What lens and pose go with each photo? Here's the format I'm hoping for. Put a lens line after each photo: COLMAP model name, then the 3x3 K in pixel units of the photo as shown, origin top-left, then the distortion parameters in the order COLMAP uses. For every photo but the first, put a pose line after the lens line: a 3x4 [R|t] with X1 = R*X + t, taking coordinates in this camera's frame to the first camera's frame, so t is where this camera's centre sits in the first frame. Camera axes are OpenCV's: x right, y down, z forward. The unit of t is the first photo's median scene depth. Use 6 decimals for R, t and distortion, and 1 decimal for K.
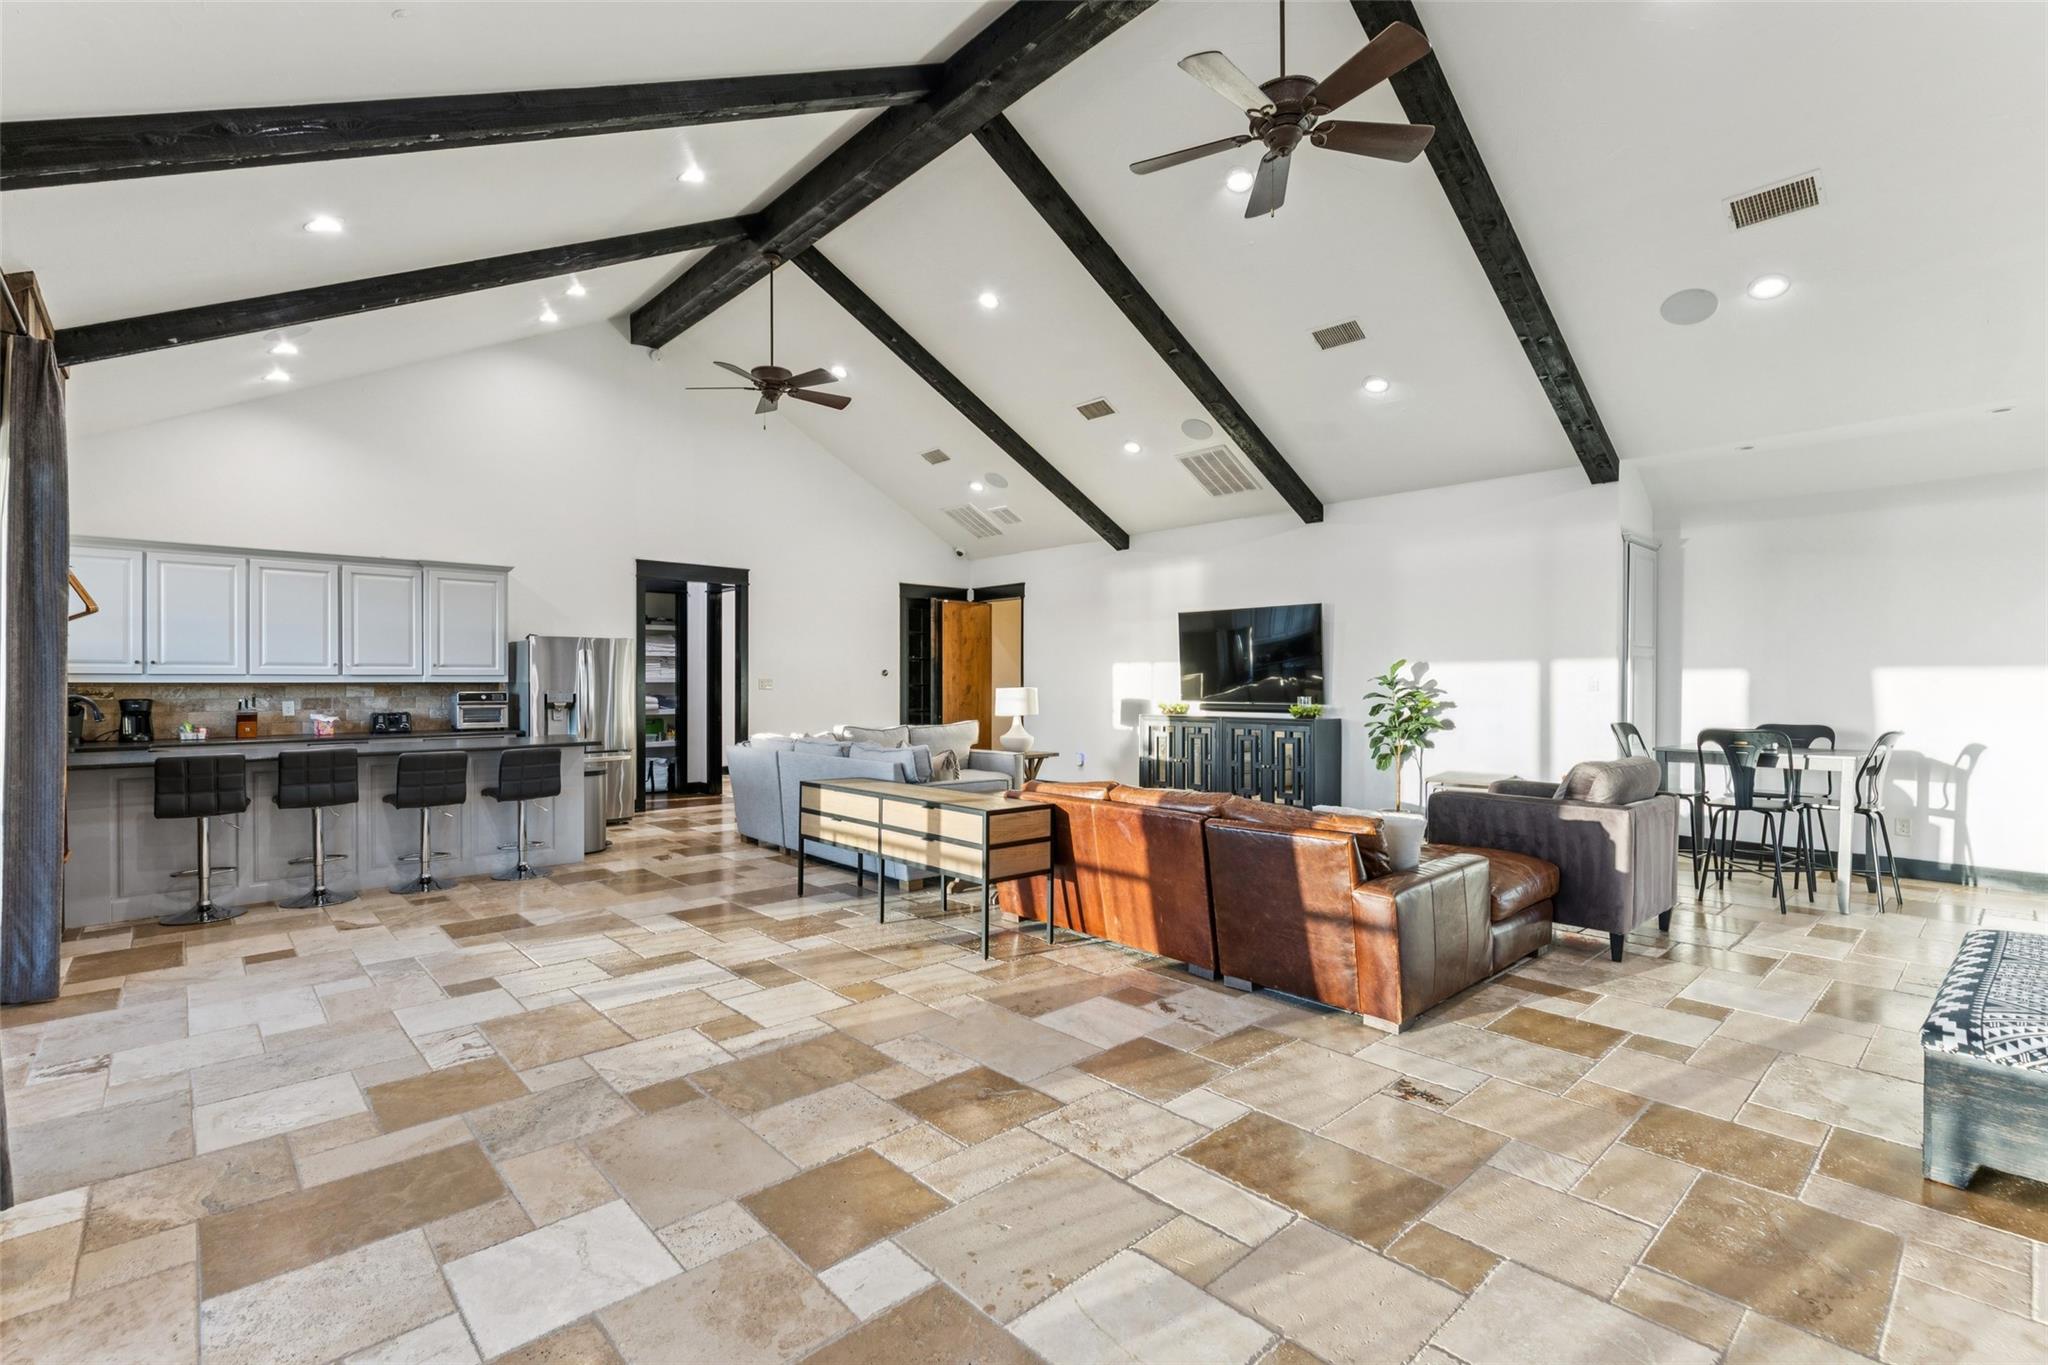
lens RADIAL K [[928.7, 0, 1023.9], [0, 928.7, 684.6], [0, 0, 1]] dist [0.002227, 0.000292]
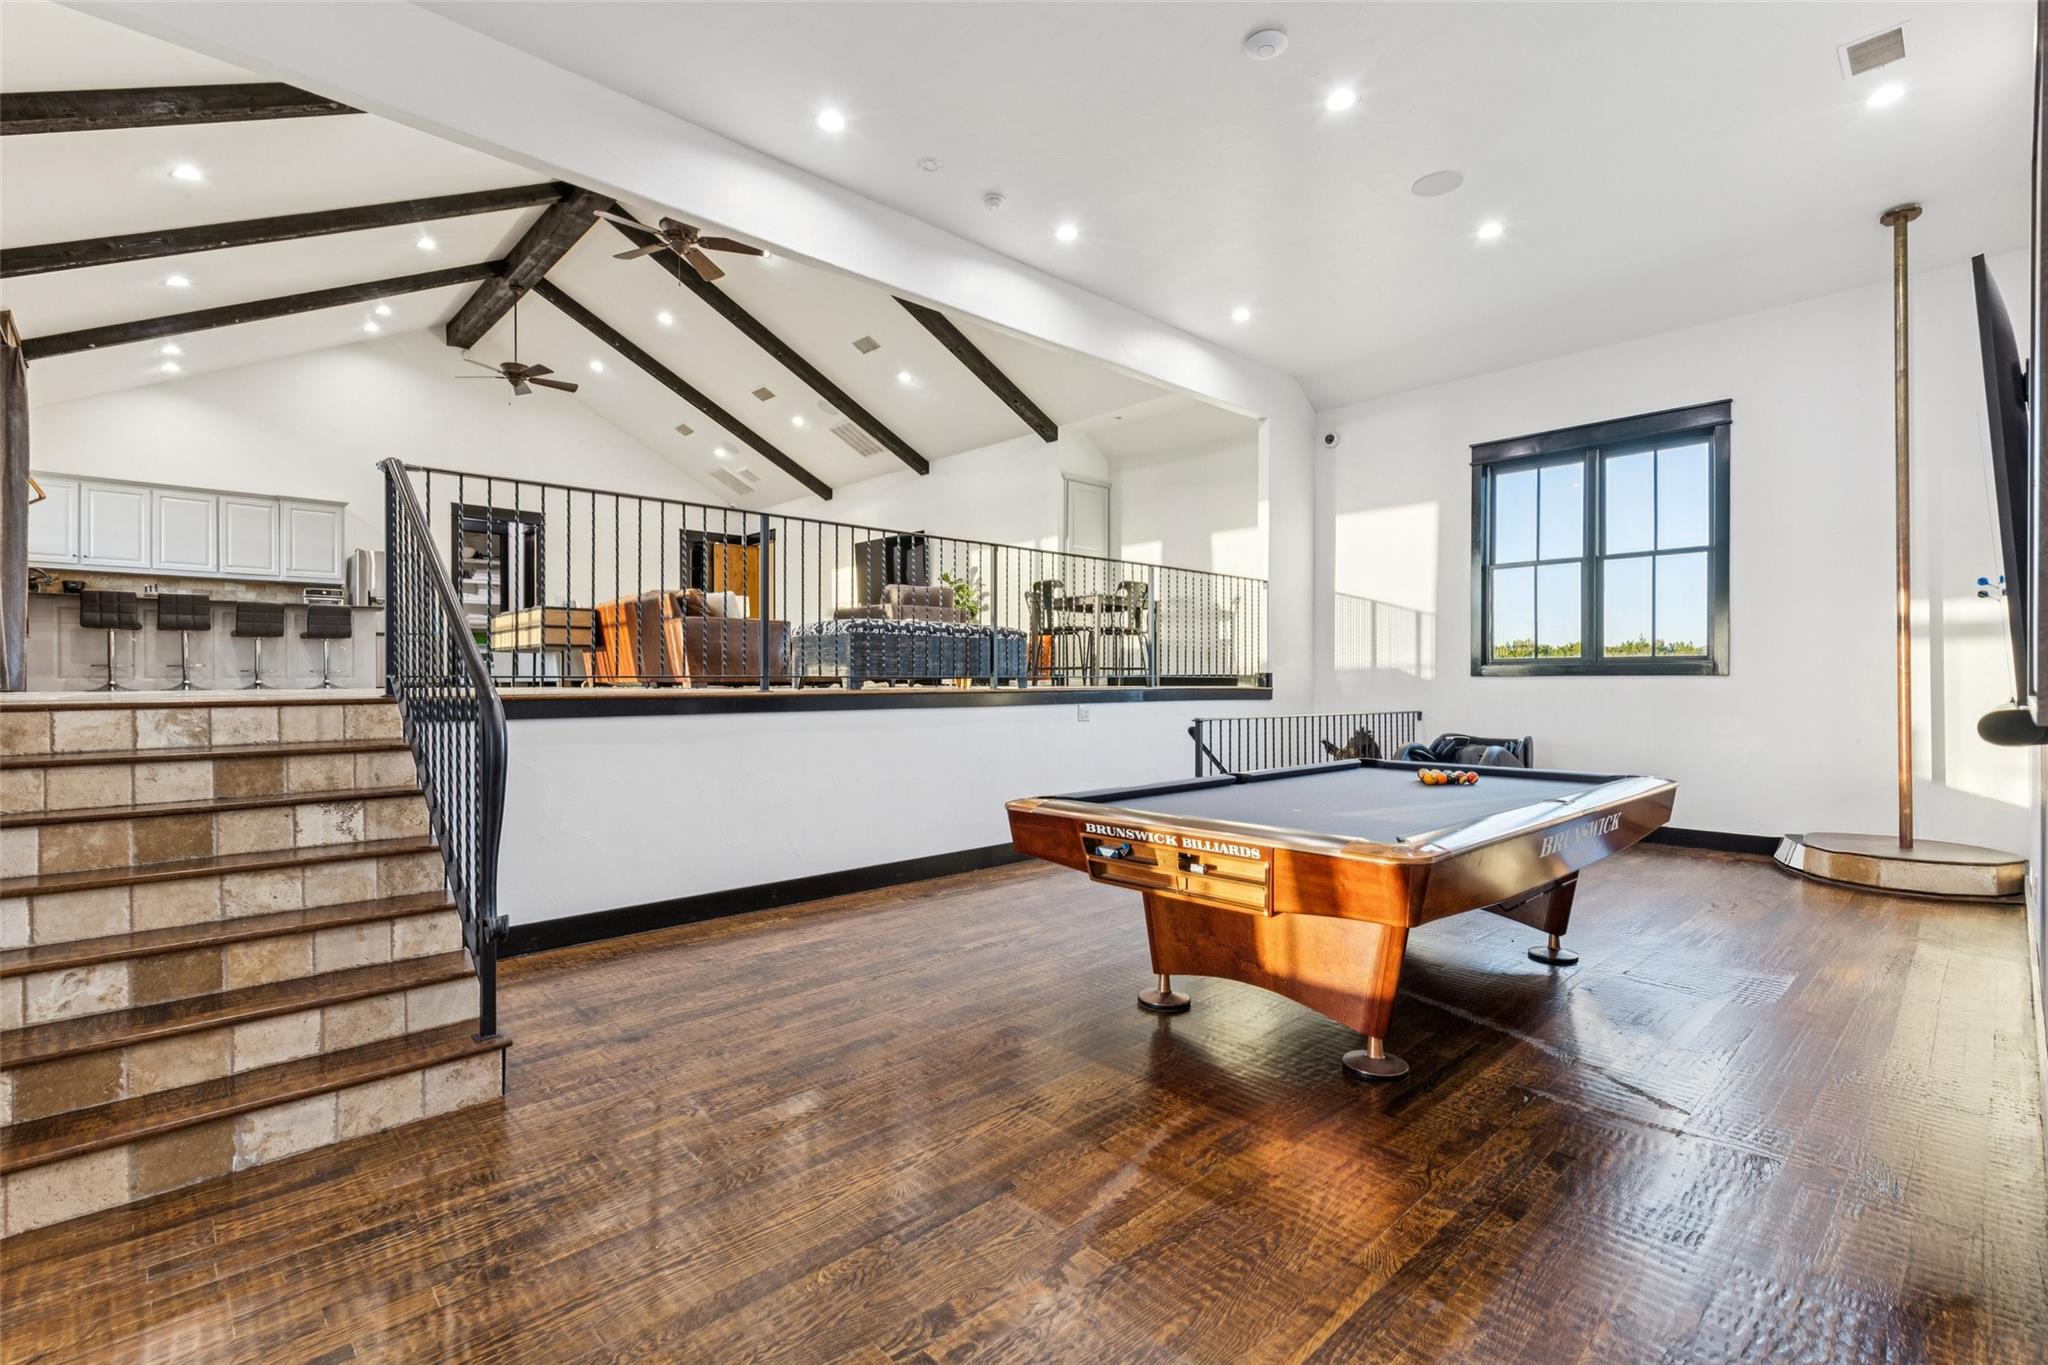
lens RADIAL K [[928.7, 0, 1021.8], [0, 928.7, 675.8], [0, 0, 1]] dist [0.002227, 0.000292]
pose [[0.999775, -0.002813, 0.021013, 0.517115], [0.002915, 0.999984, -0.004826, 0.170261], [-0.020999, 0.004886, 0.999768, -0.507922]]
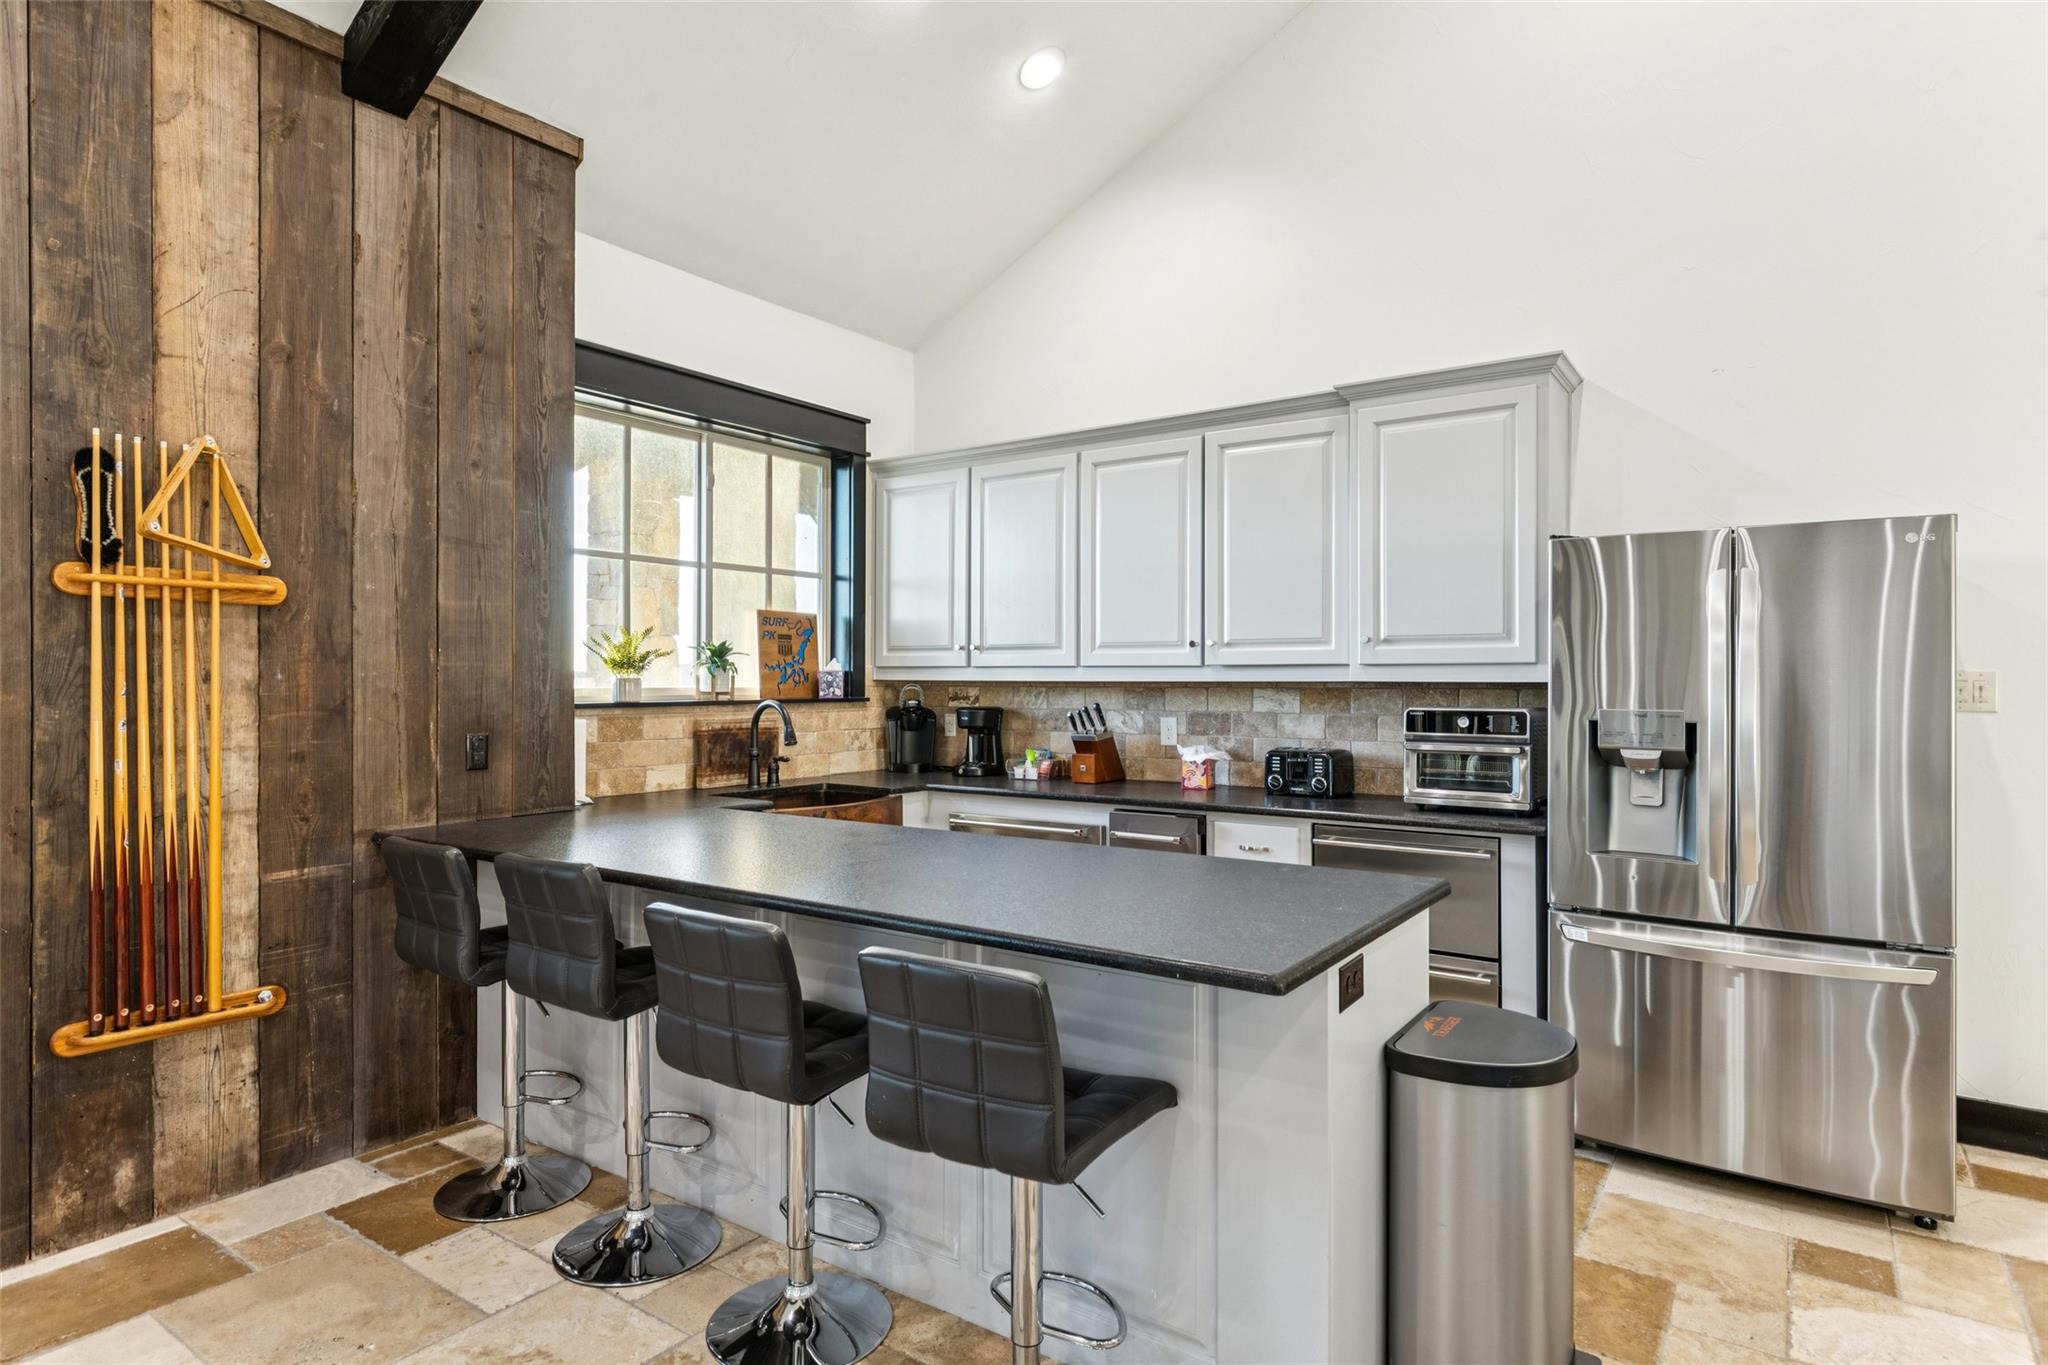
lens RADIAL K [[1106.1, 0, 1020.1], [0, 1106.1, 680.8], [0, 0, 1]] dist [0.000330, -0.000037]
pose [[0.198821, 0.000845, -0.980036, -0.210164], [-0.004074, 0.999992, 0.000036, -0.002214], [0.980027, 0.003985, 0.198823, 0.829961]]
